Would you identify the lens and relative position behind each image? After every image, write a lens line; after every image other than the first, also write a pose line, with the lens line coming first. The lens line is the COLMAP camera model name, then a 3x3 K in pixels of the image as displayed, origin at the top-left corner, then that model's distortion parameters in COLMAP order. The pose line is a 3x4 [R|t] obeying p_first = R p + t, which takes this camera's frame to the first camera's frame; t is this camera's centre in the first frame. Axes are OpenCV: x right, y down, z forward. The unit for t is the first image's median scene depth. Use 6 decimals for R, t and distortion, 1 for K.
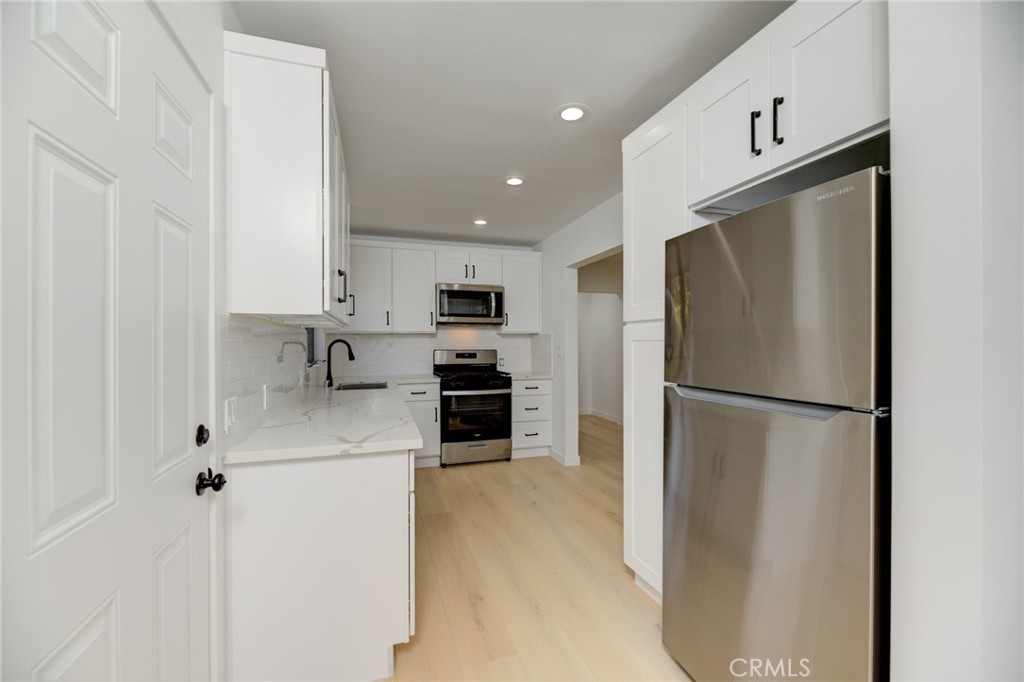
lens RADIAL K [[413.4, 0, 512.0], [0, 413.4, 341.0], [0, 0, 1]] dist [-0.000103, -0.000148]
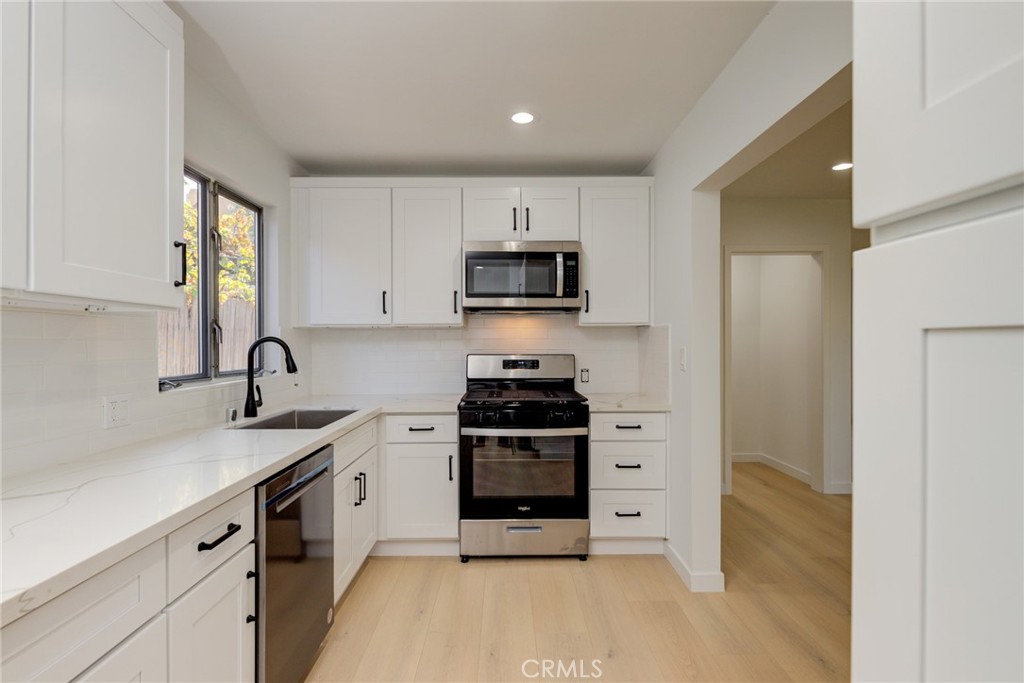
lens RADIAL K [[486.6, 0, 511.4], [0, 486.6, 345.1], [0, 0, 1]] dist [0.000052, 0.000128]
pose [[0.954114, 0.002663, -0.299432, 0.090782], [0.000648, 0.999940, 0.010958, 0.000270], [0.299444, -0.010649, 0.954055, 0.355429]]
